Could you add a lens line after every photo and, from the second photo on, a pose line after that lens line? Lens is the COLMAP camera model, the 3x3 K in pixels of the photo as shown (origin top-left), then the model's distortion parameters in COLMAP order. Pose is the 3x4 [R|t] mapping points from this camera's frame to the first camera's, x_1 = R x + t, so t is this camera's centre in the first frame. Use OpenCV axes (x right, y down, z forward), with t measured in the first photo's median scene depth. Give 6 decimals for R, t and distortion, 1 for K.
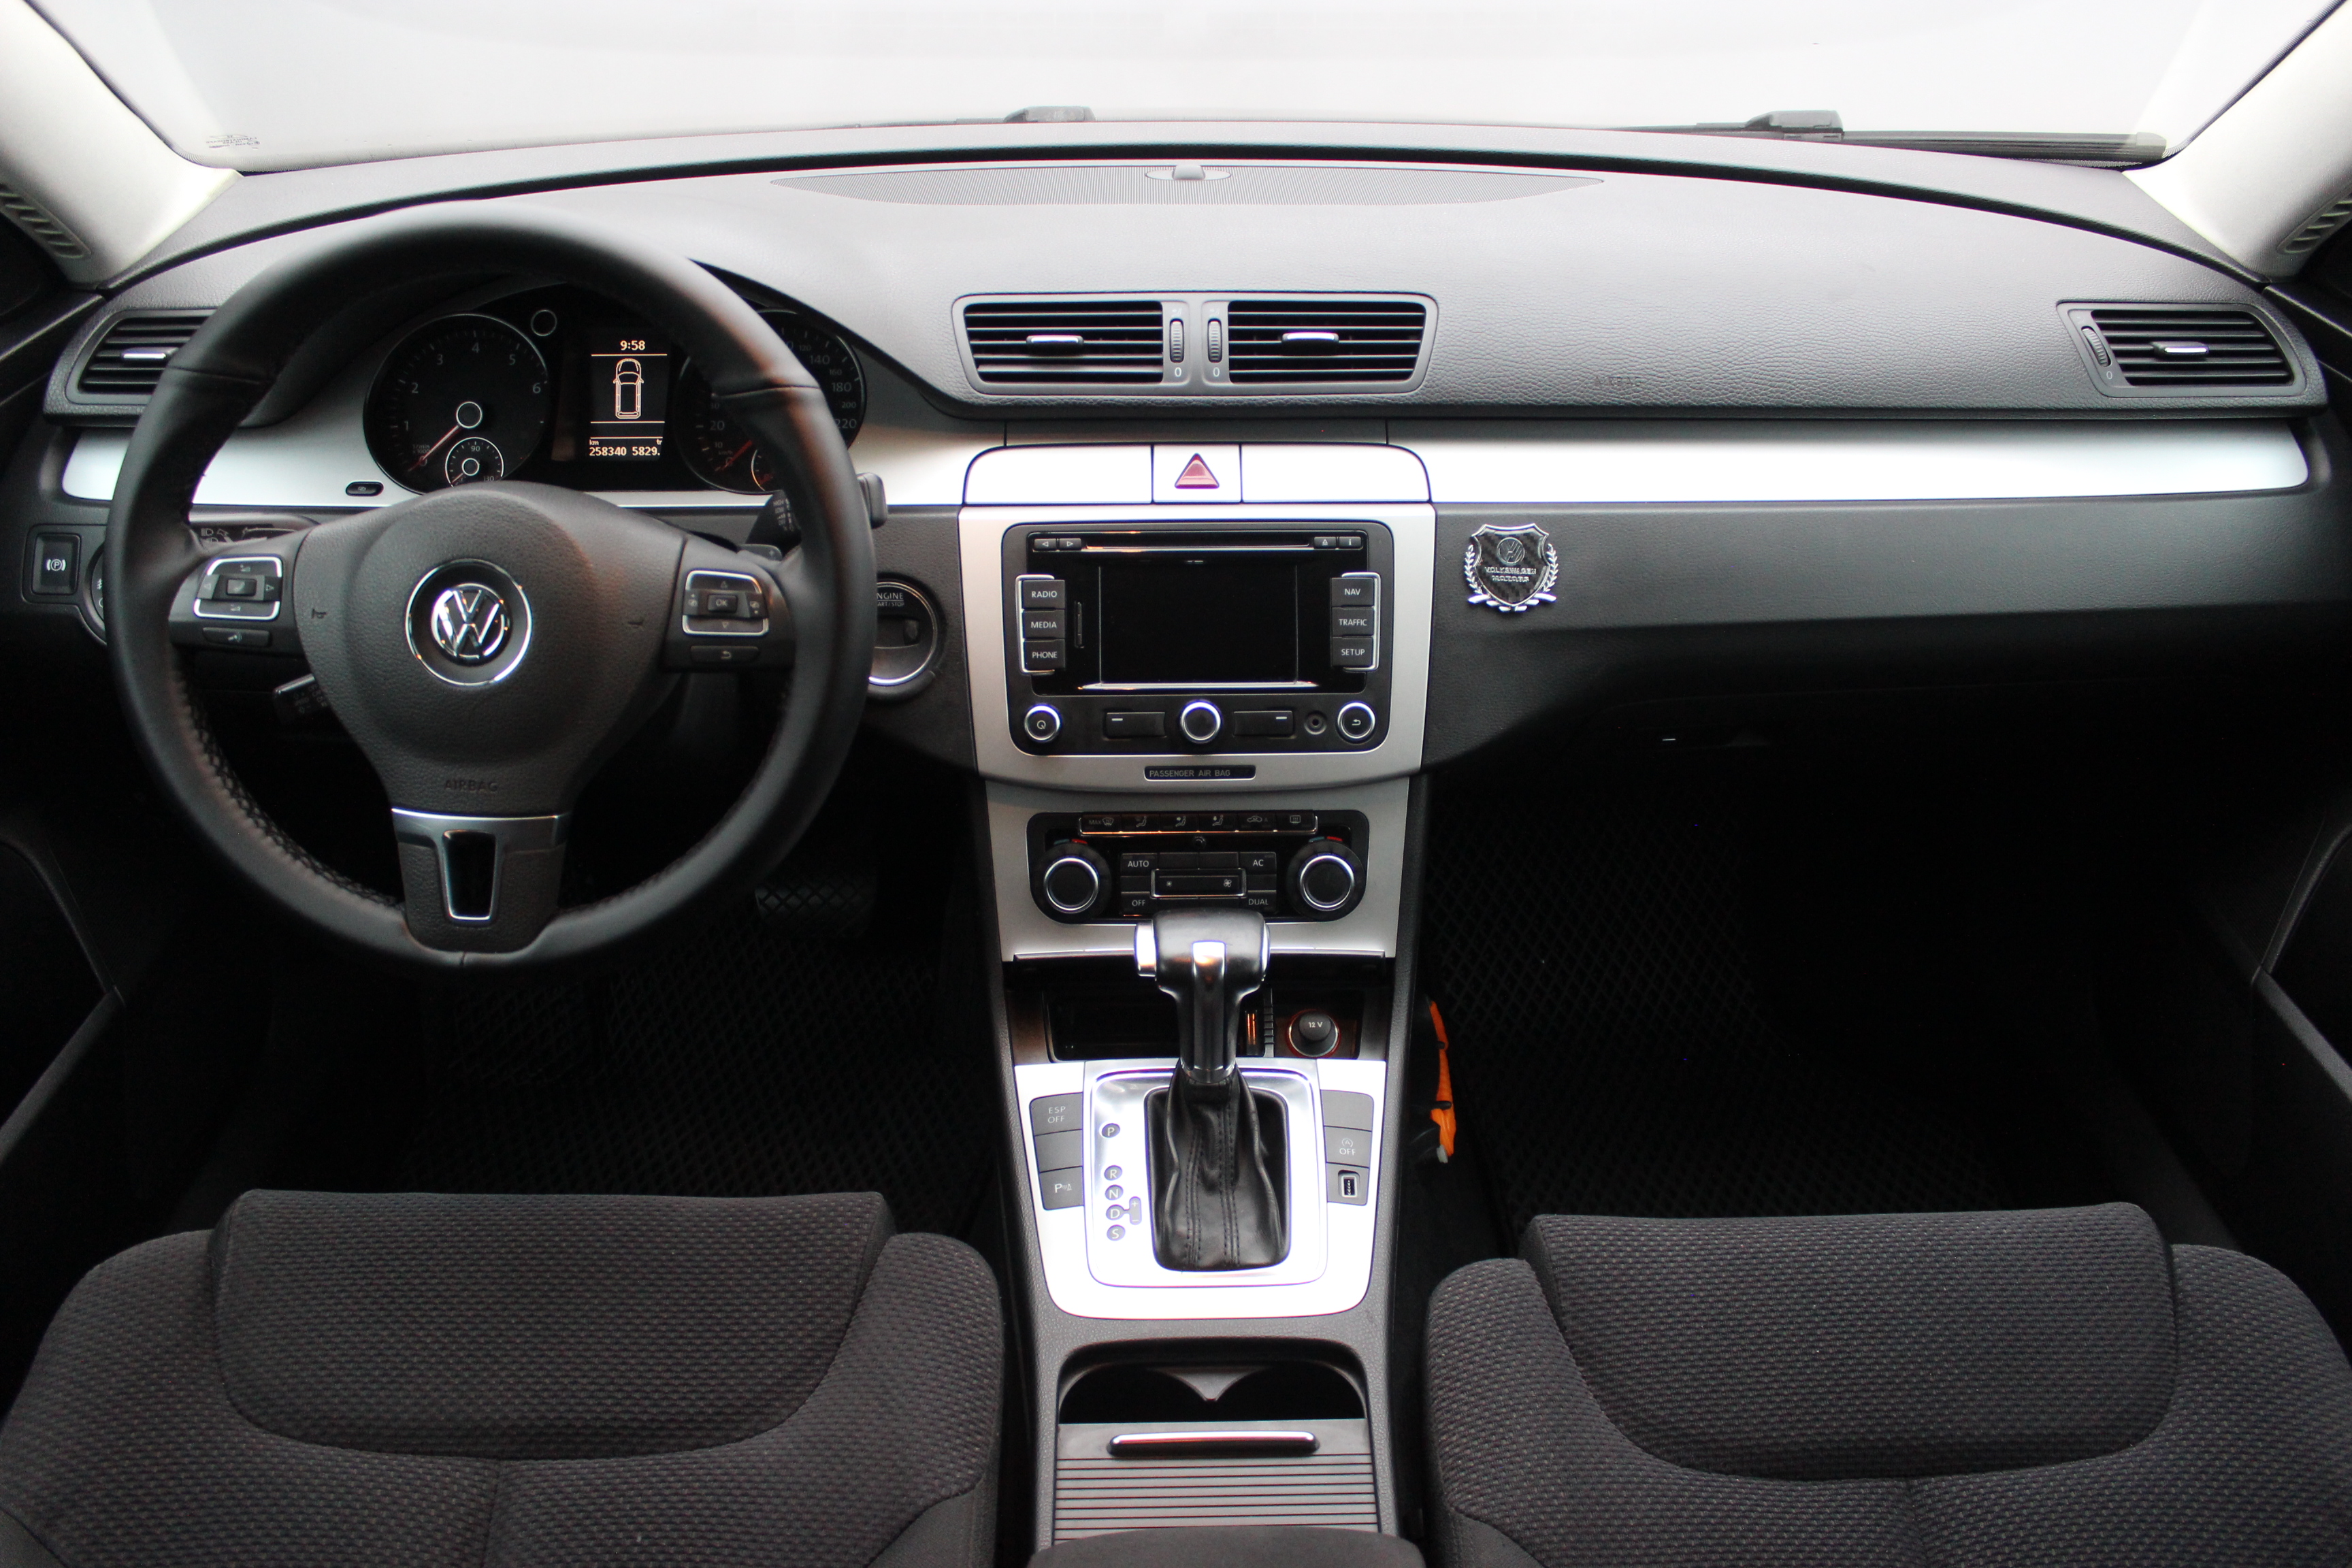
lens RADIAL K [[1940.1, 0, 1190.2], [0, 1940.1, 795.0], [0, 0, 1]] dist [-0.172003, 0.164227]
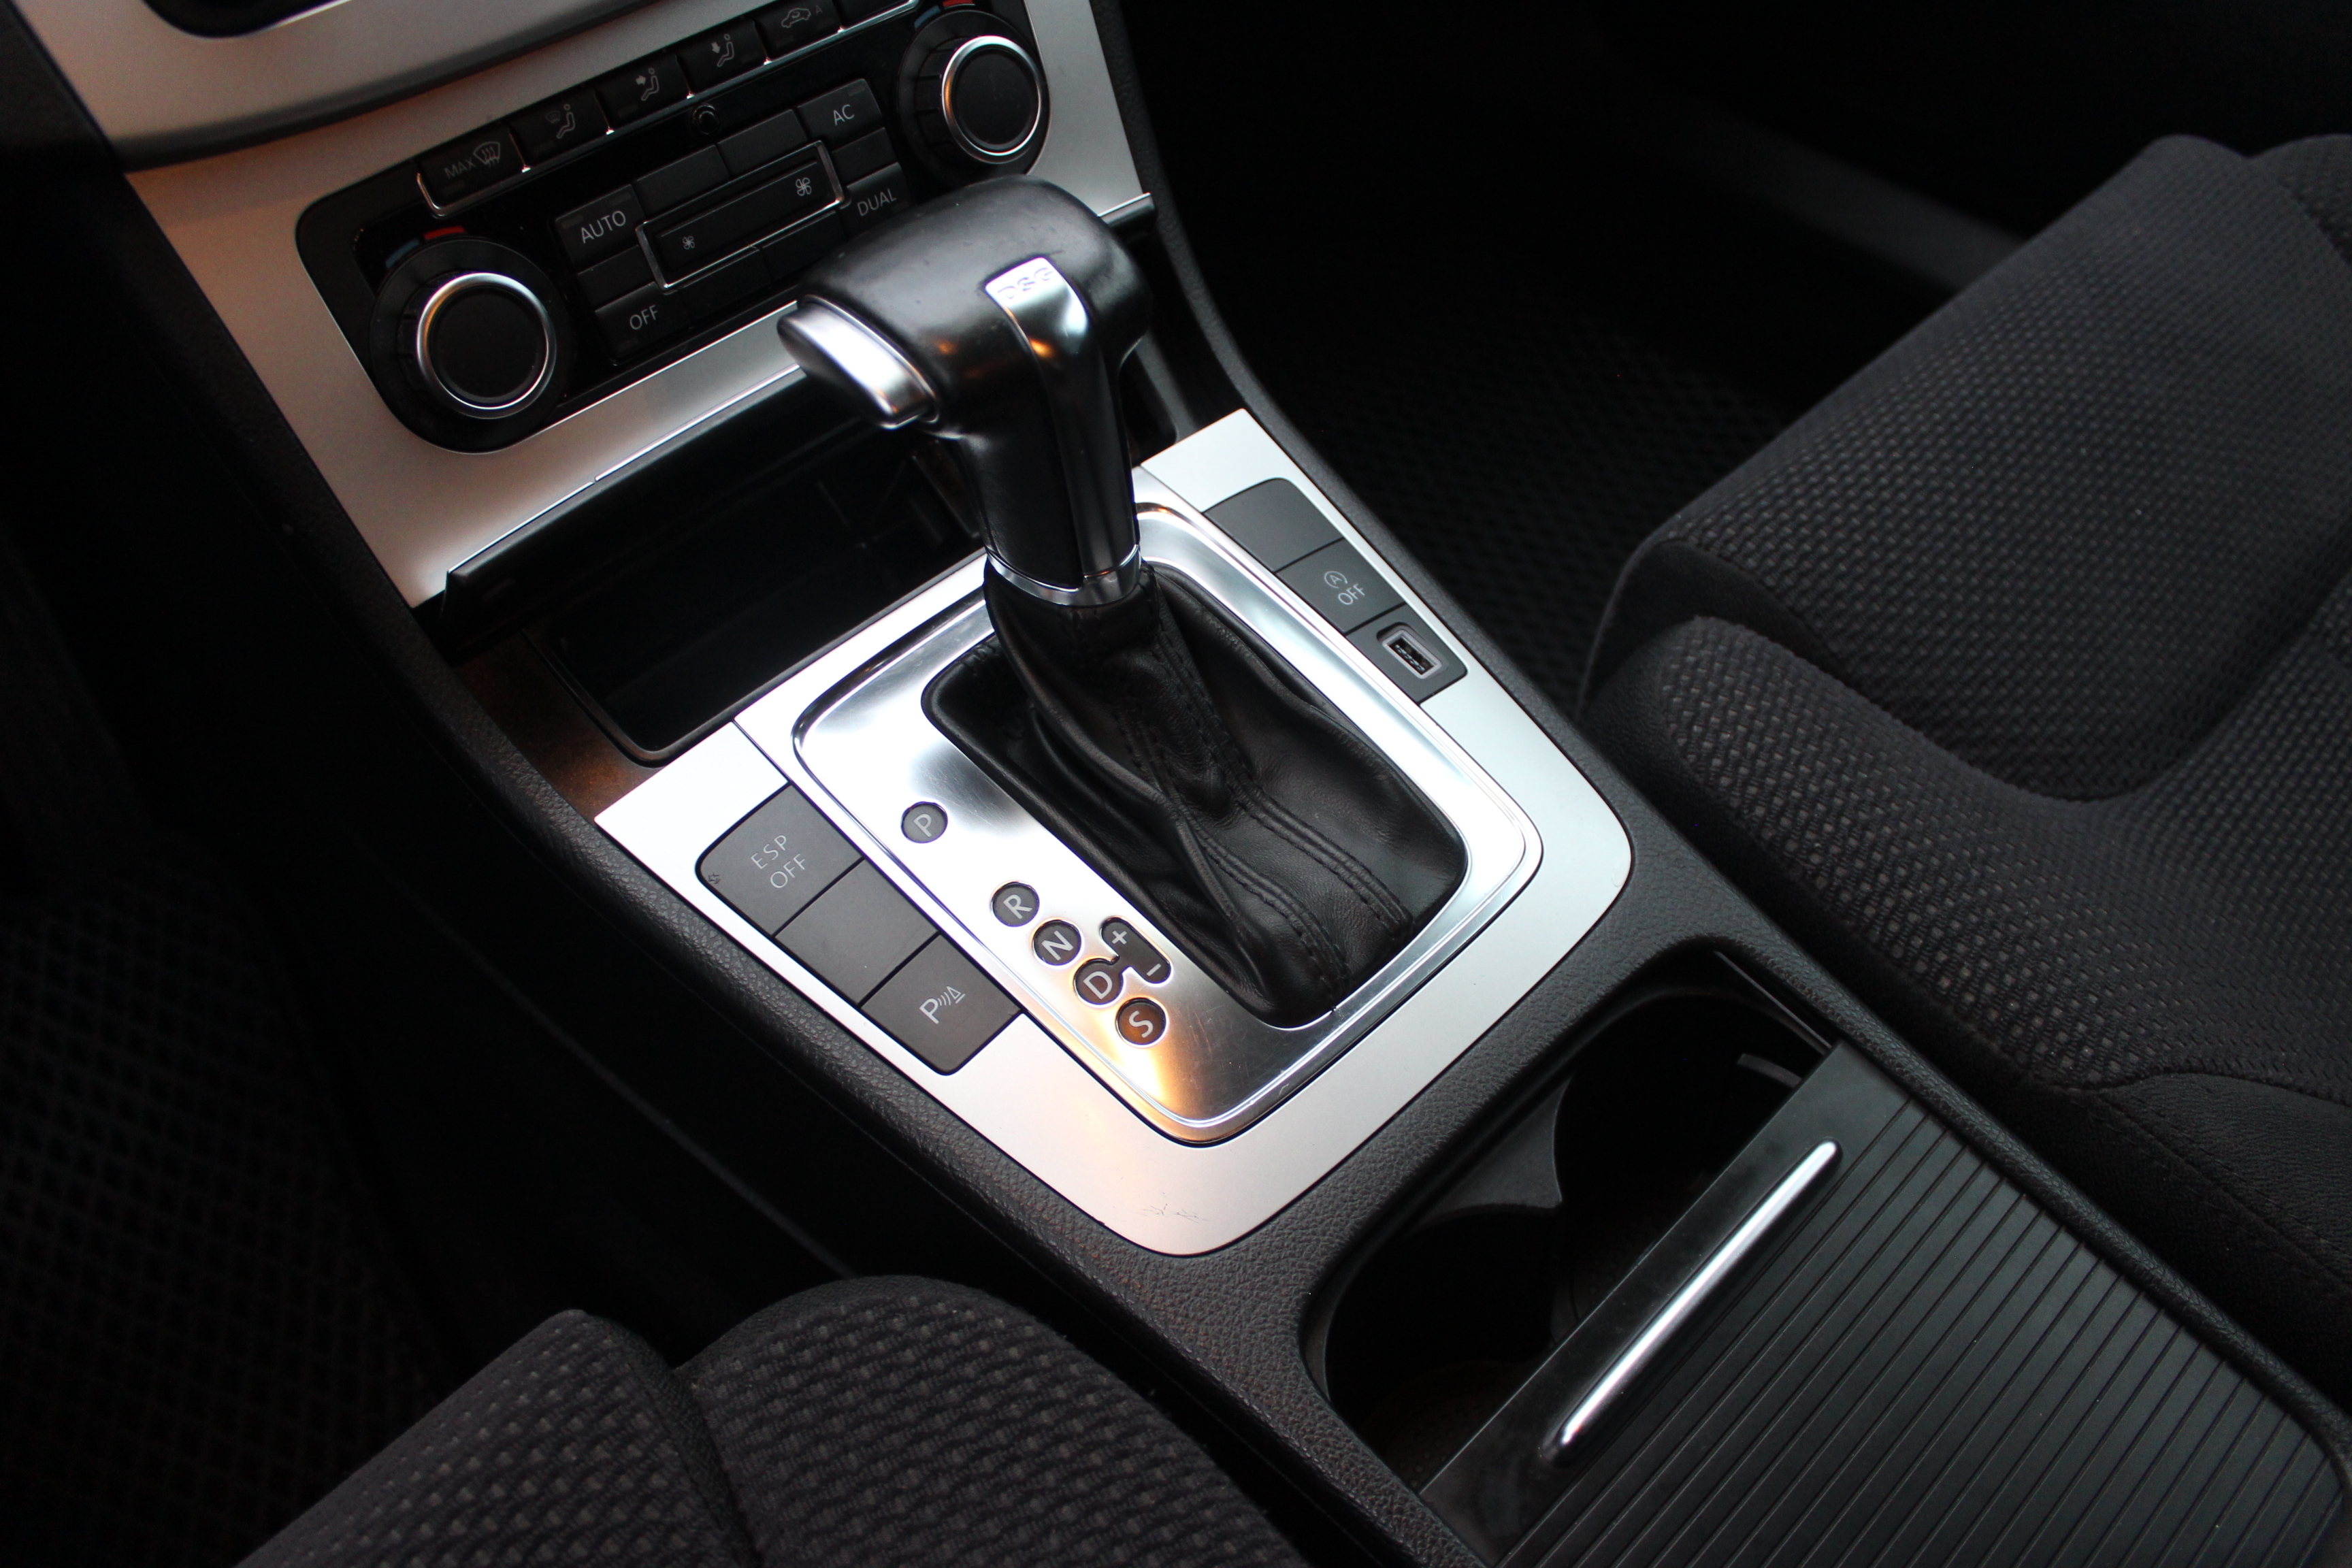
lens RADIAL K [[1940.1, 0, 1190.2], [0, 1940.1, 795.0], [0, 0, 1]] dist [-0.172003, 0.164227]
pose [[0.731363, -0.520568, 0.440588, -0.173005], [0.362599, 0.843969, 0.395271, 0.024861], [-0.577608, -0.129330, 0.806004, 0.613090]]
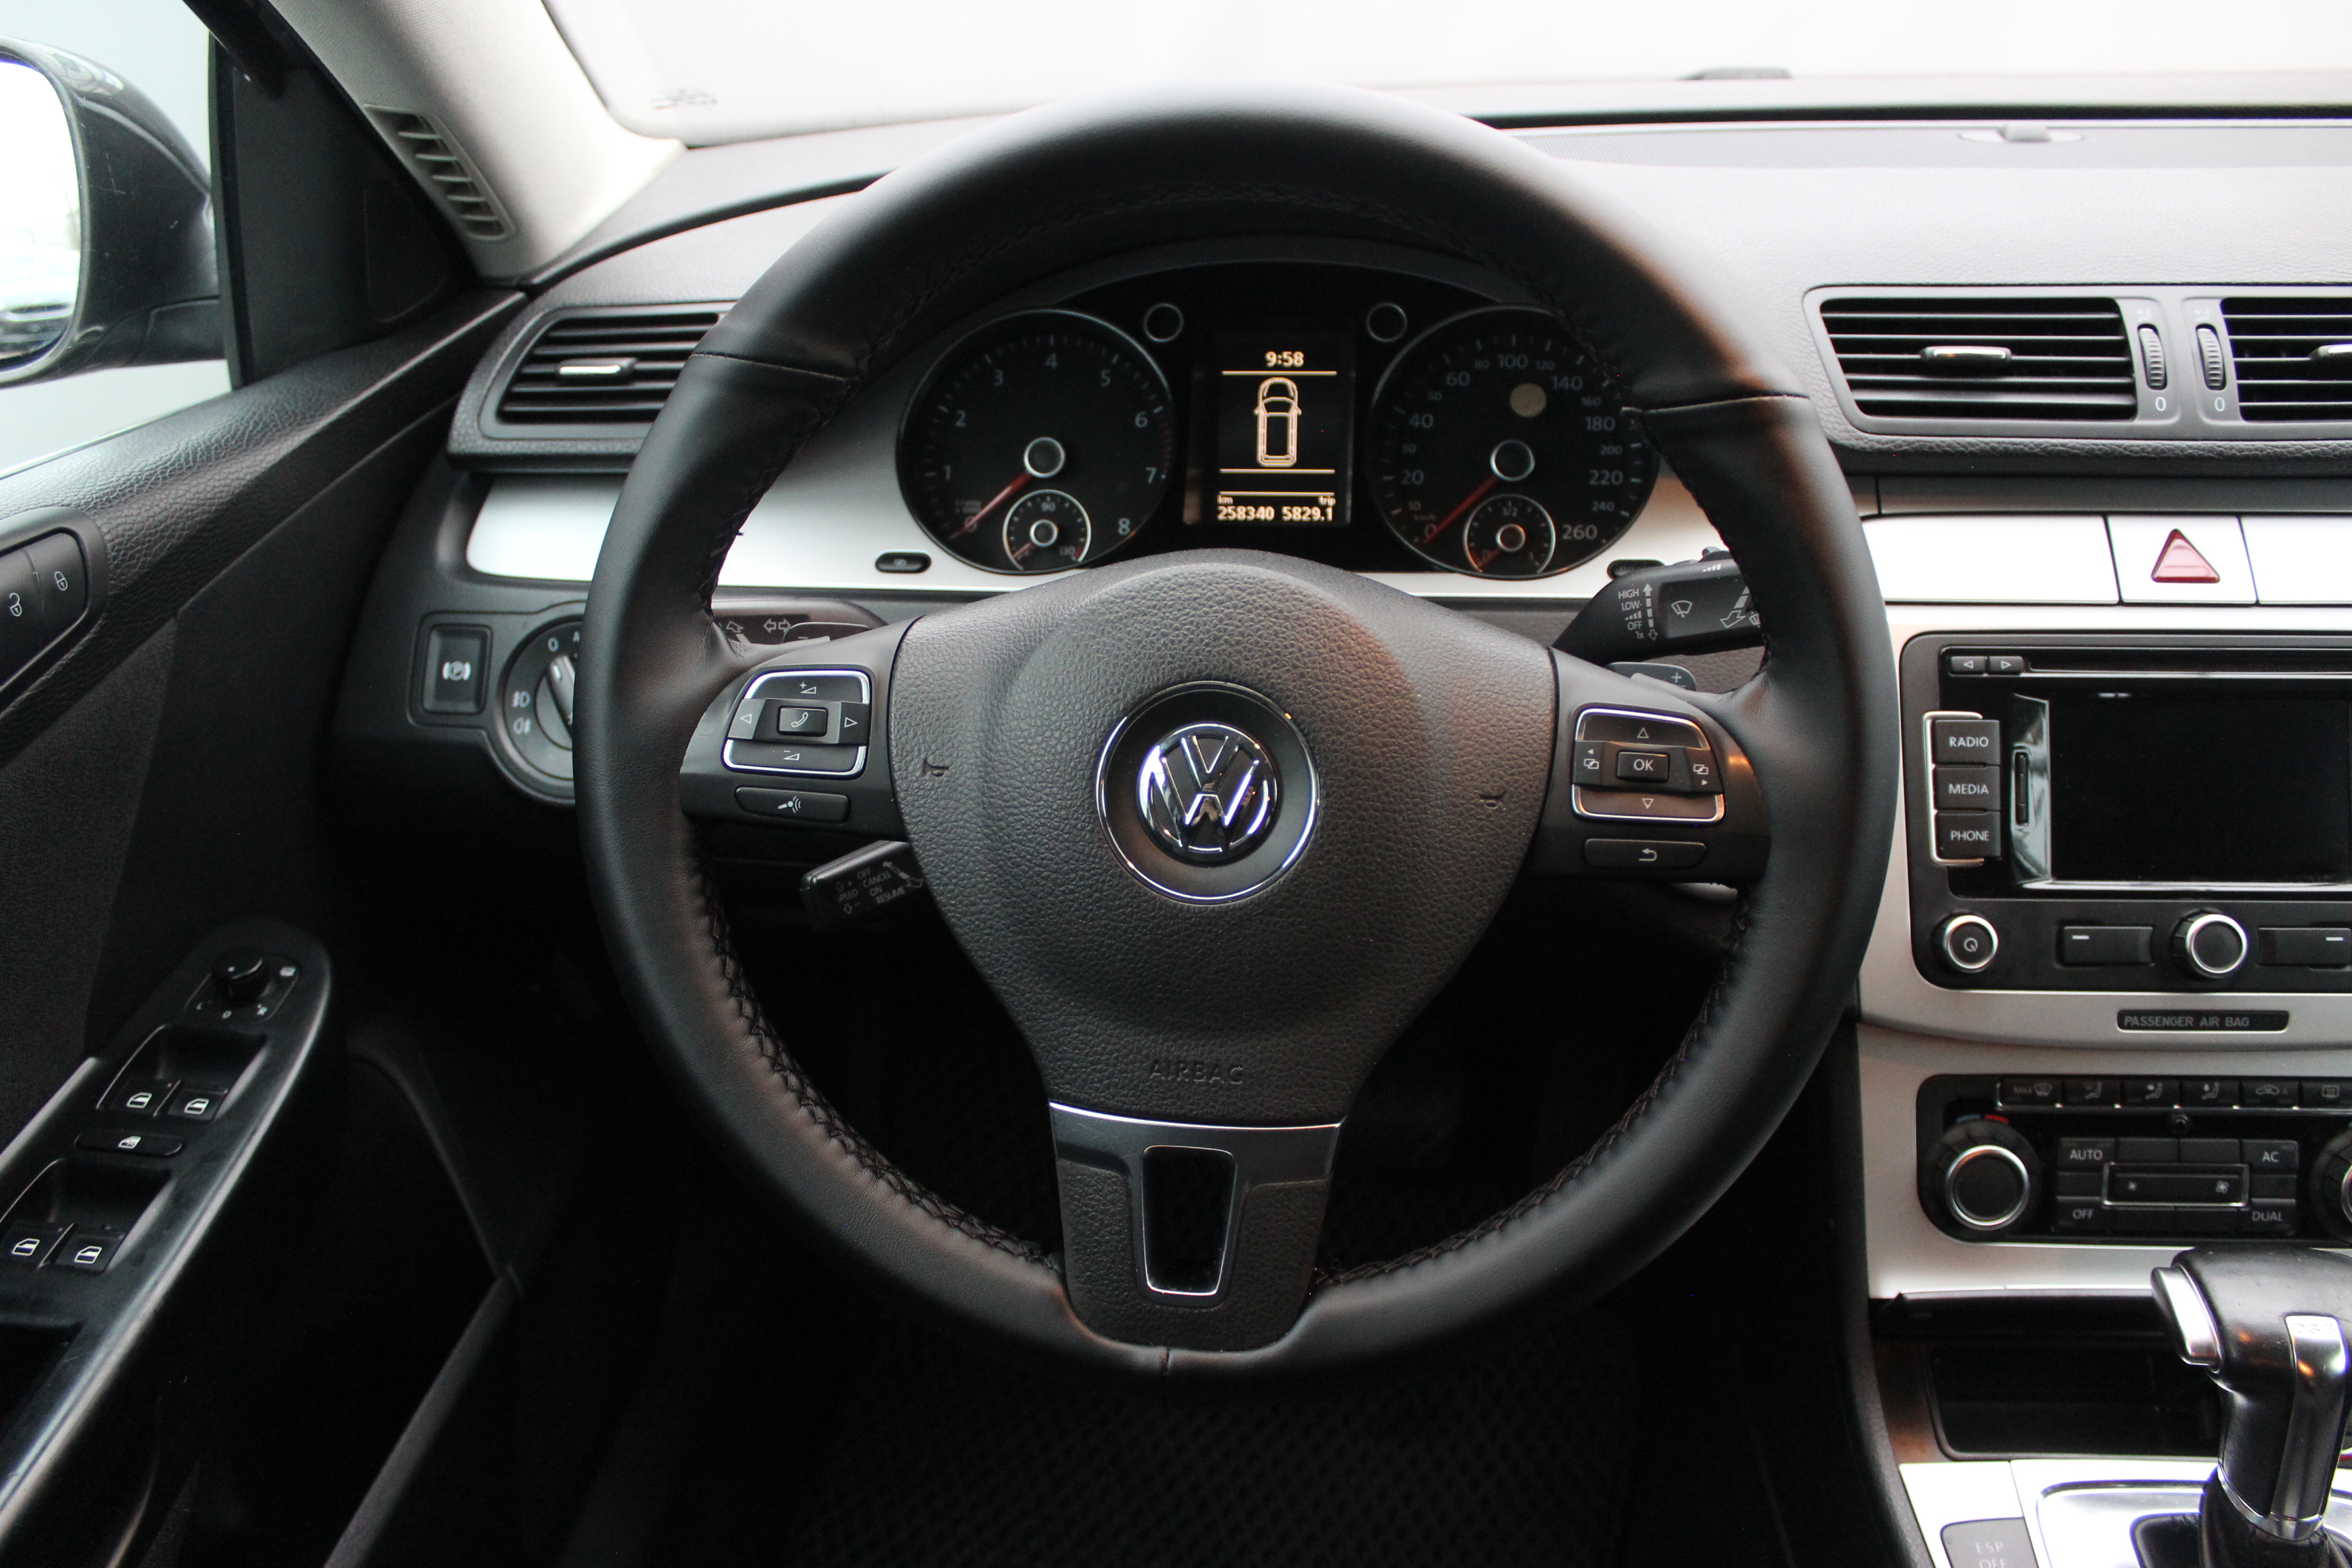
lens RADIAL K [[1940.1, 0, 1190.2], [0, 1940.1, 795.0], [0, 0, 1]] dist [-0.172003, 0.164227]
pose [[0.992933, 0.014822, -0.117746, -0.258094], [-0.020366, 0.998733, -0.046021, -0.051136], [0.116914, 0.048093, 0.991977, 0.338618]]
